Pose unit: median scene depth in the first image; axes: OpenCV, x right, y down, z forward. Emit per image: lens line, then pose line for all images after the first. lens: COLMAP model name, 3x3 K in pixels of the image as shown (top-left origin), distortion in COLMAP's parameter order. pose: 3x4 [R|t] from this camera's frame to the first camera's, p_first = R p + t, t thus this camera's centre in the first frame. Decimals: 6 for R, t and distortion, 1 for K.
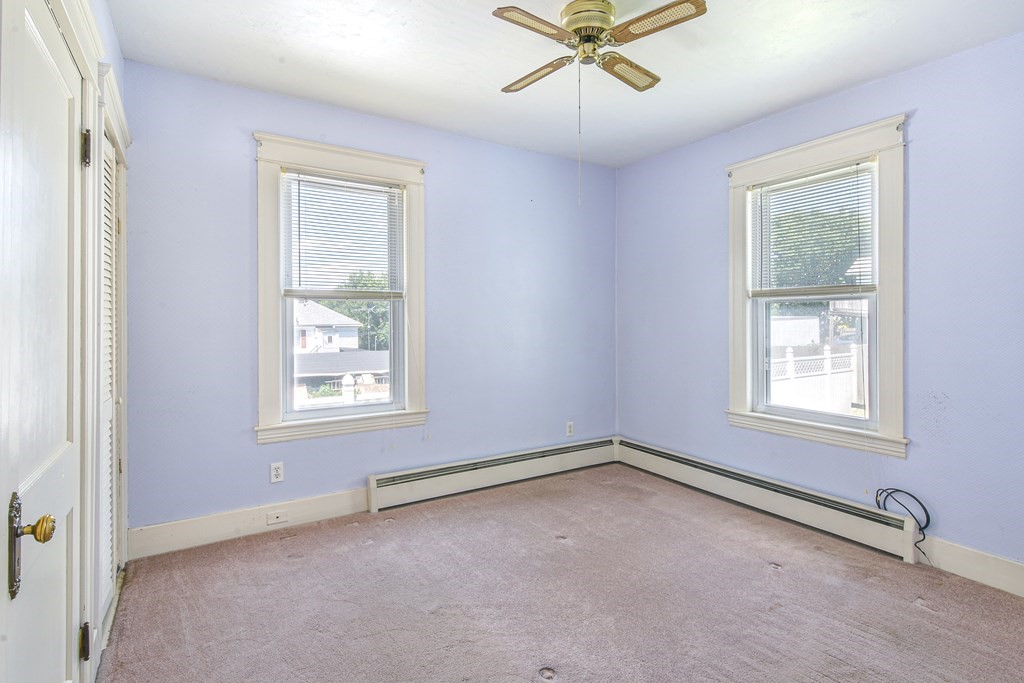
lens RADIAL K [[497.7, 0, 504.1], [0, 497.7, 333.8], [0, 0, 1]] dist [0.004681, -0.005281]
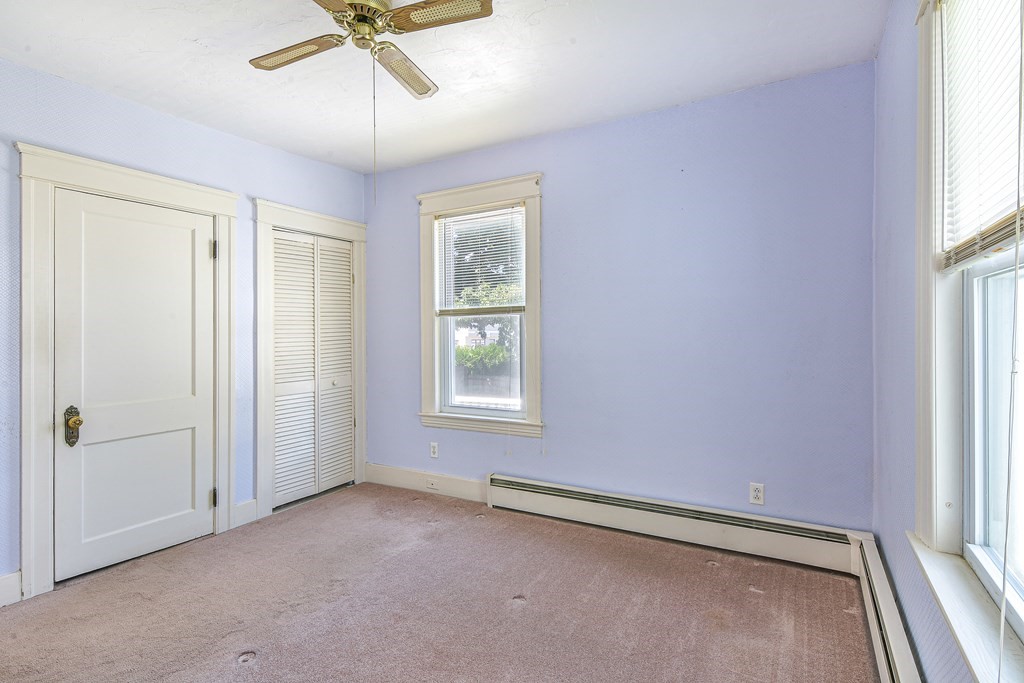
lens RADIAL K [[497.7, 0, 514.6], [0, 497.7, 335.1], [0, 0, 1]] dist [0.004681, -0.005281]
pose [[0.481171, 0.012549, -0.876537, 0.731711], [-0.002914, 0.999915, 0.012716, -0.037816], [0.876622, -0.003564, 0.481166, 0.516859]]
